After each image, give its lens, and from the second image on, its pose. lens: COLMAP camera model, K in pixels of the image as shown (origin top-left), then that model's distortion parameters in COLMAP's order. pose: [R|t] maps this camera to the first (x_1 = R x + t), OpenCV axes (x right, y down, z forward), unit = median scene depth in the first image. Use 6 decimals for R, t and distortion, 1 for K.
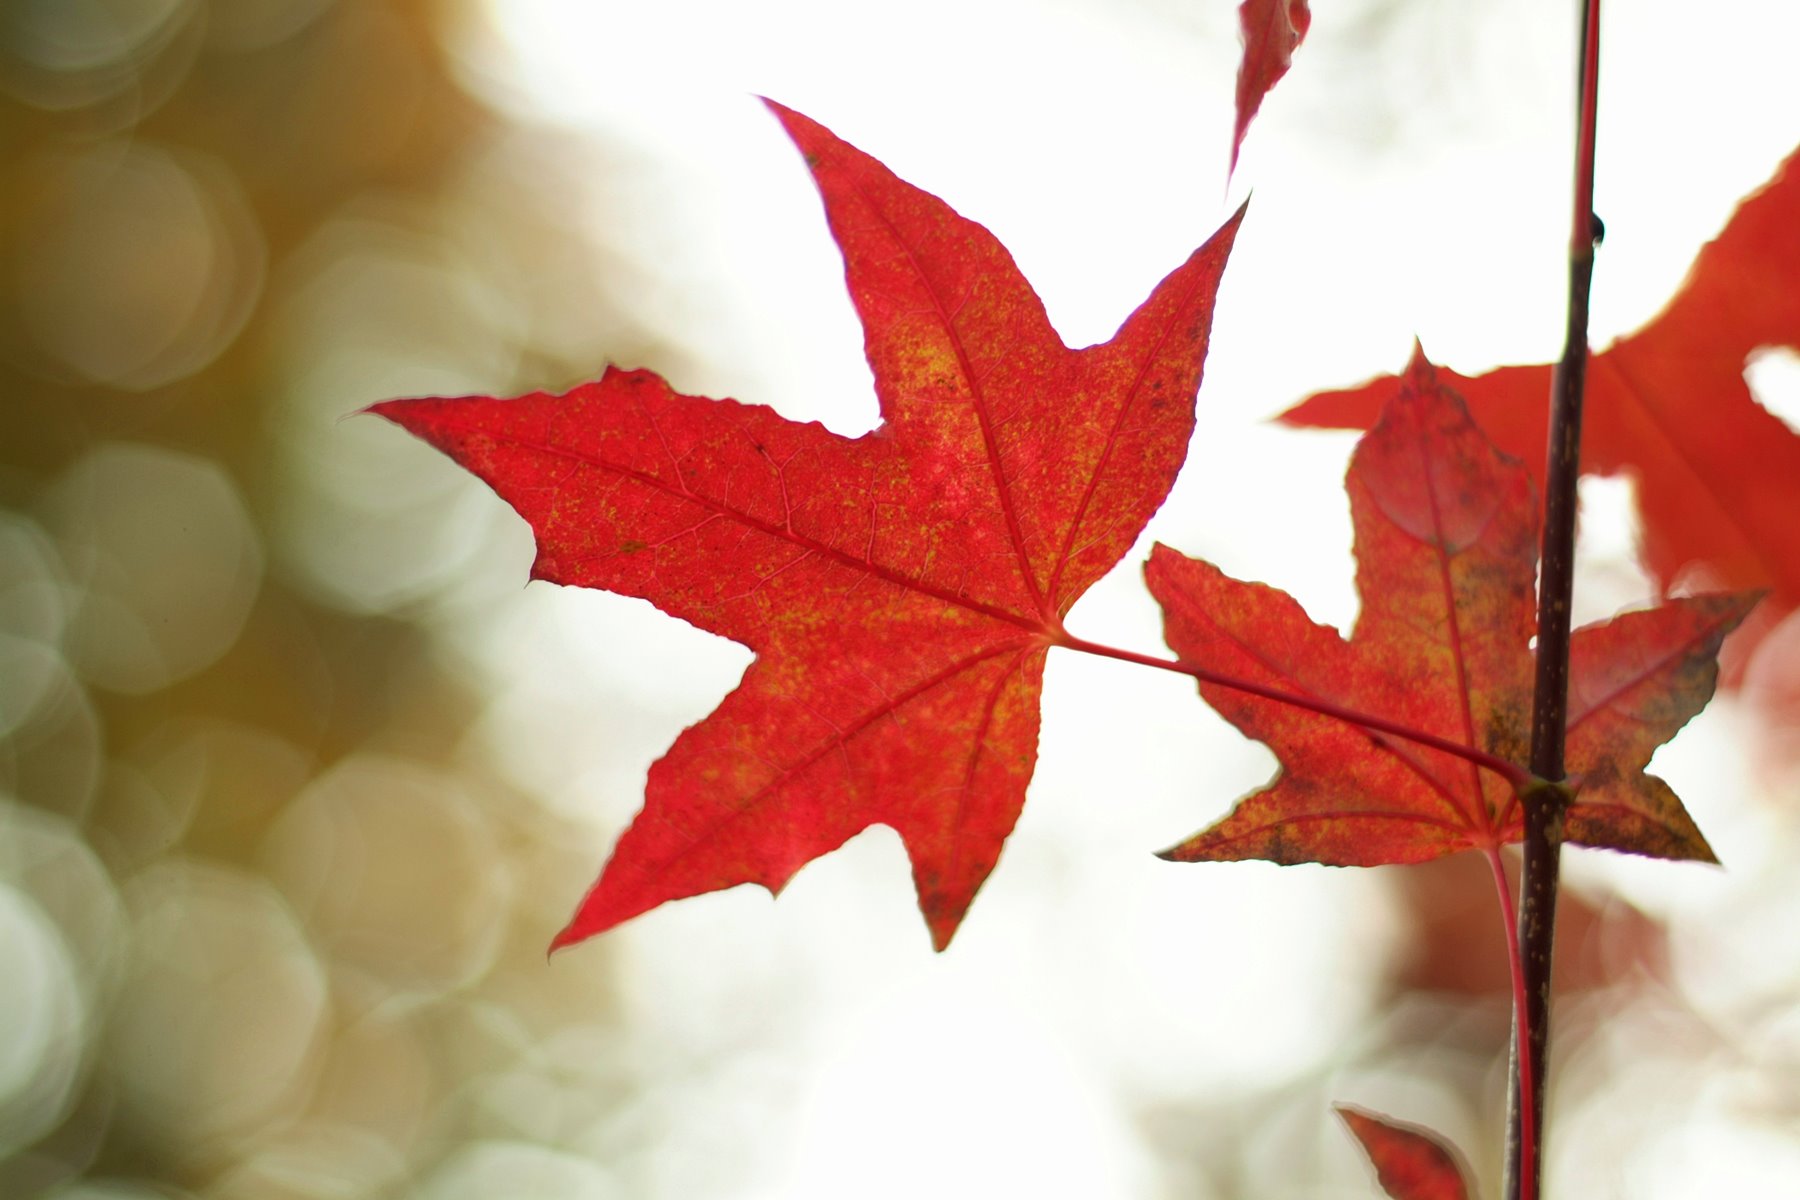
lens RADIAL K [[4813.4, 0, 904.5], [0, 4813.4, 603.4], [0, 0, 1]] dist [0.008070, 0.000000]
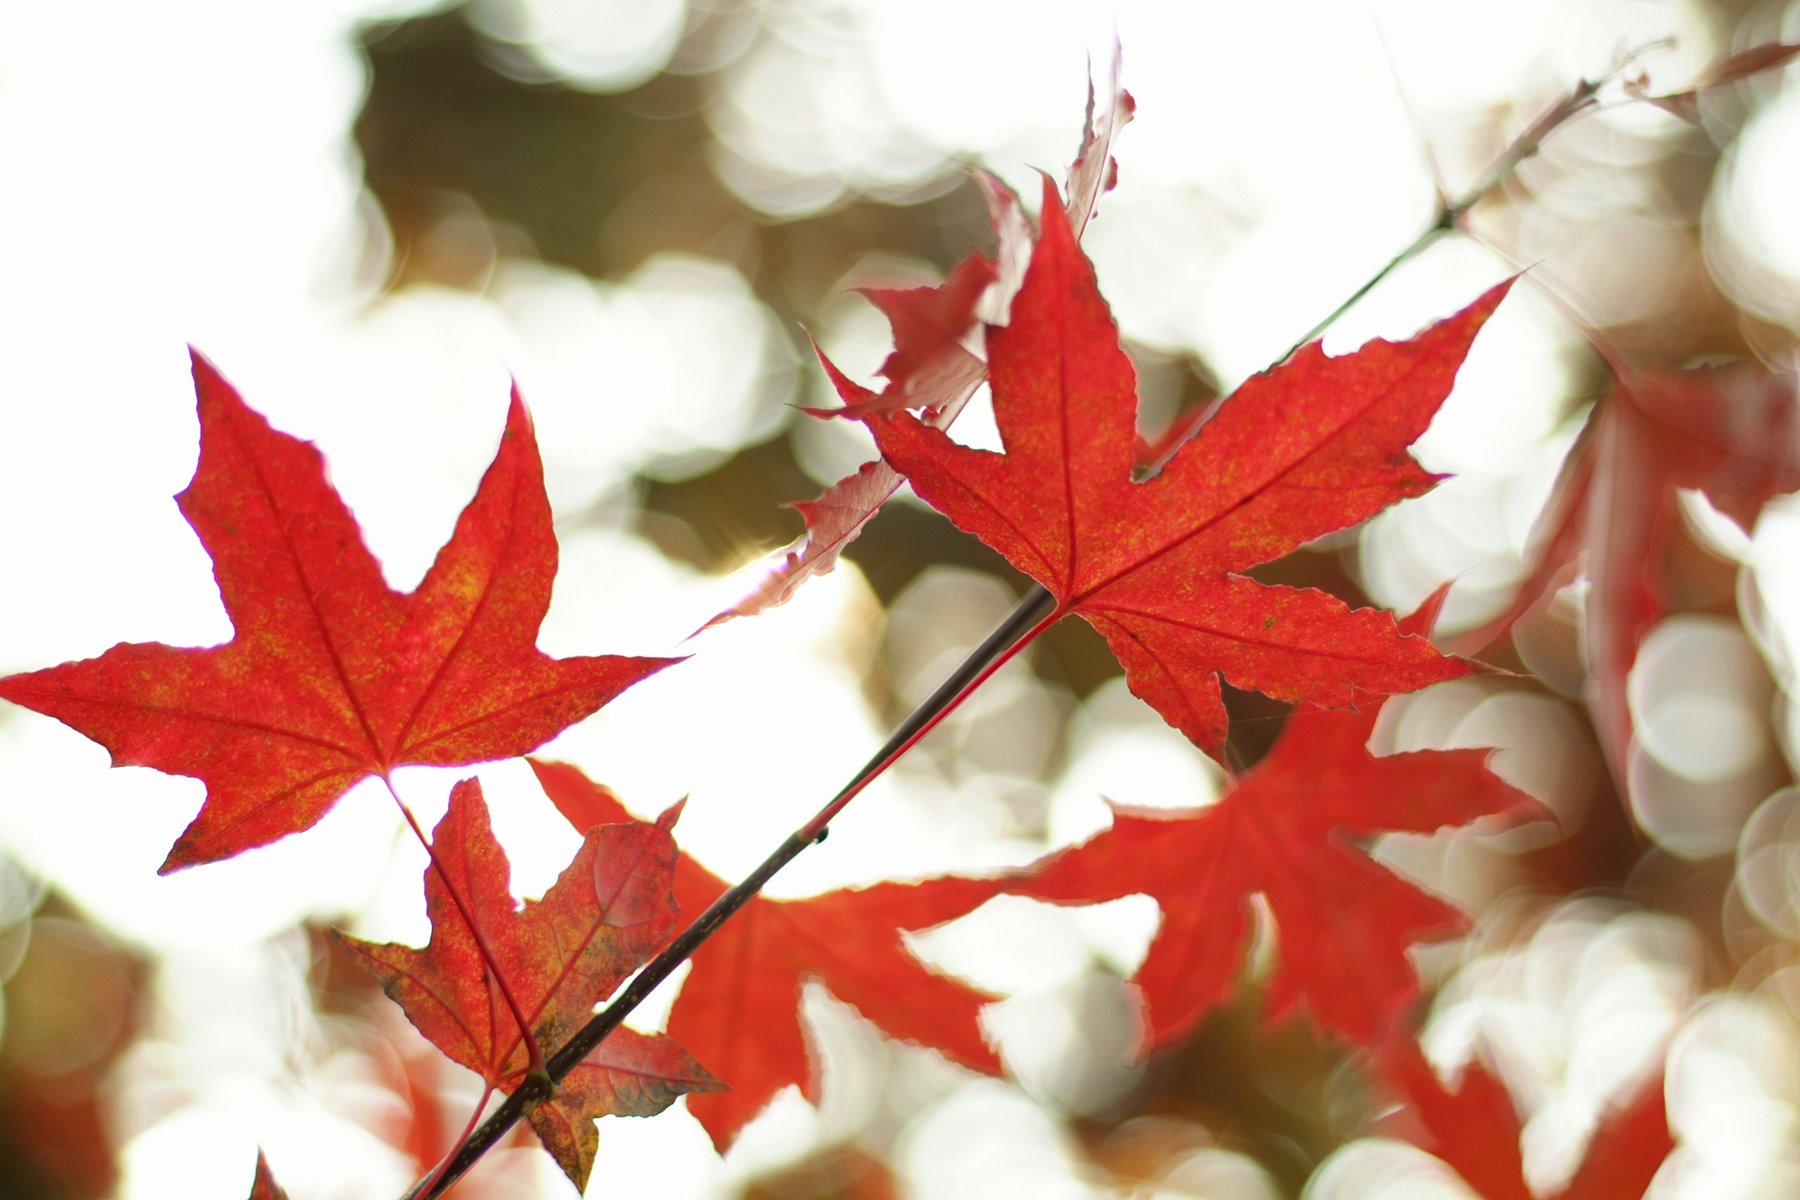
lens RADIAL K [[4813.4, 0, 900.2], [0, 4813.4, 597.5], [0, 0, 1]] dist [0.008070, 0.000000]
pose [[0.684440, 0.706966, 0.178160, -0.159836], [-0.686784, 0.707209, -0.167879, 0.106505], [-0.244681, -0.007454, 0.969575, -0.456618]]
